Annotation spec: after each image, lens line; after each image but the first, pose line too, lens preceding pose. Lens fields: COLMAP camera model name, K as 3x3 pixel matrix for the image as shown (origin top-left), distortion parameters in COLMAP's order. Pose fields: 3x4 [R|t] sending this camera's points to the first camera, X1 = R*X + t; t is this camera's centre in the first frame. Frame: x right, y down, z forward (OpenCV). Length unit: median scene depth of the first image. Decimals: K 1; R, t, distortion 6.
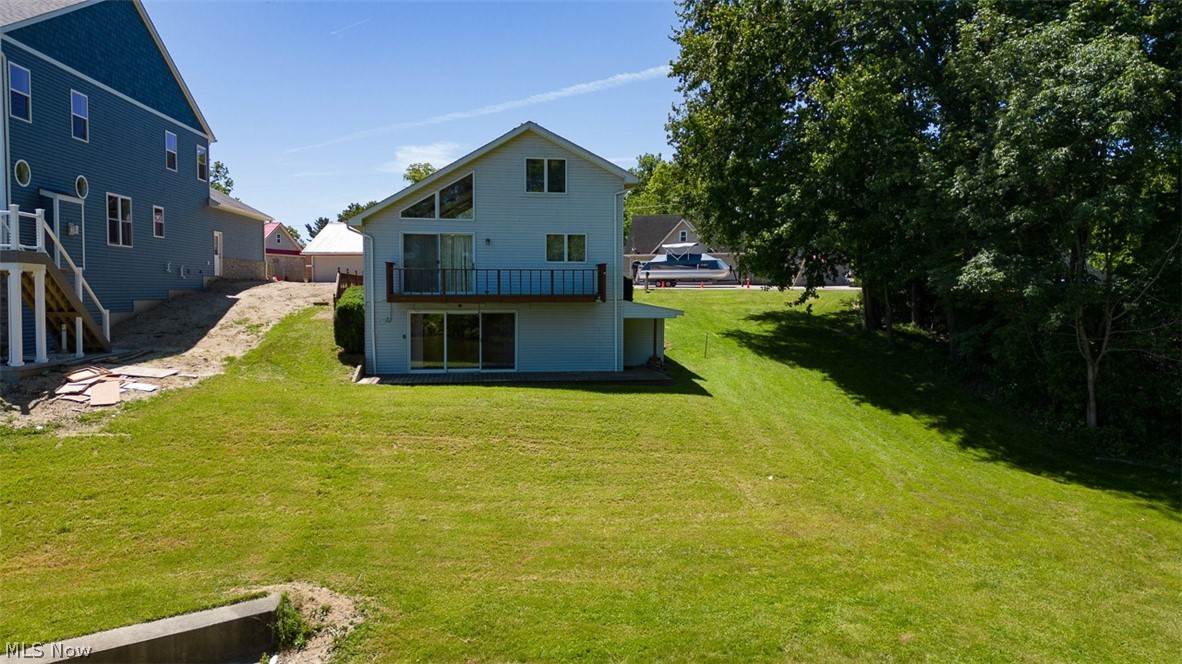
lens RADIAL K [[828.0, 0, 593.7], [0, 828.0, 325.3], [0, 0, 1]] dist [0.081301, -0.087917]
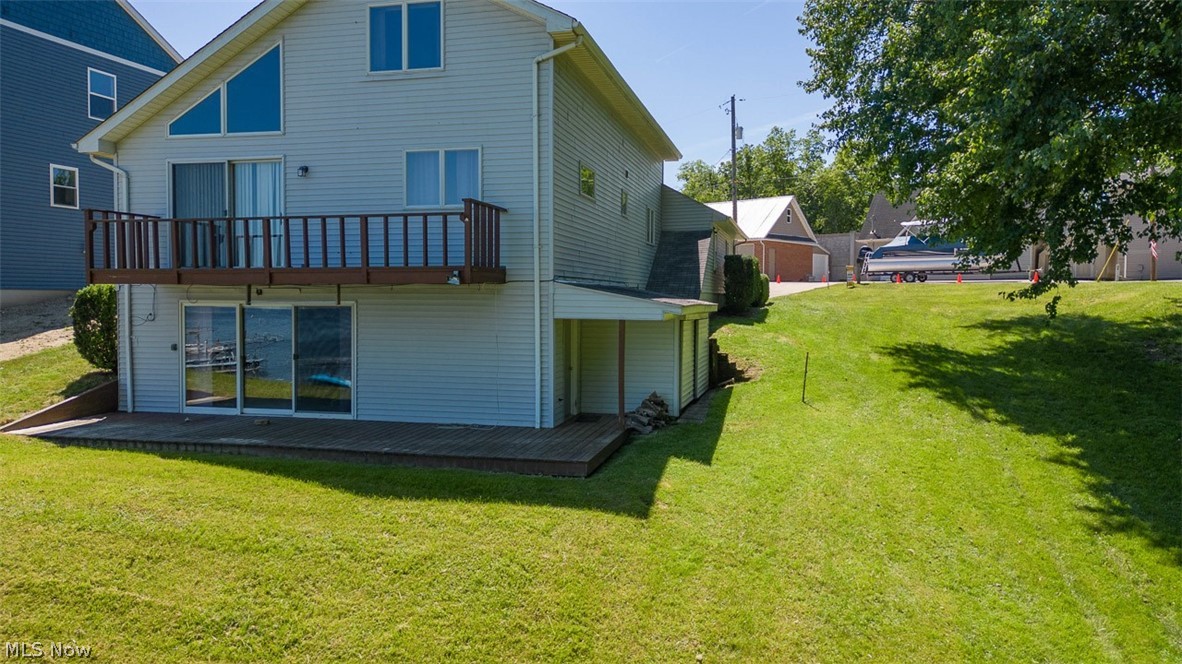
lens RADIAL K [[828.0, 0, 591.4], [0, 828.0, 323.8], [0, 0, 1]] dist [0.081301, -0.087917]
pose [[0.927636, 0.011797, -0.373298, 0.244938], [-0.015894, 0.999842, -0.007899, -0.002013], [0.373146, 0.013261, 0.927678, 0.576236]]
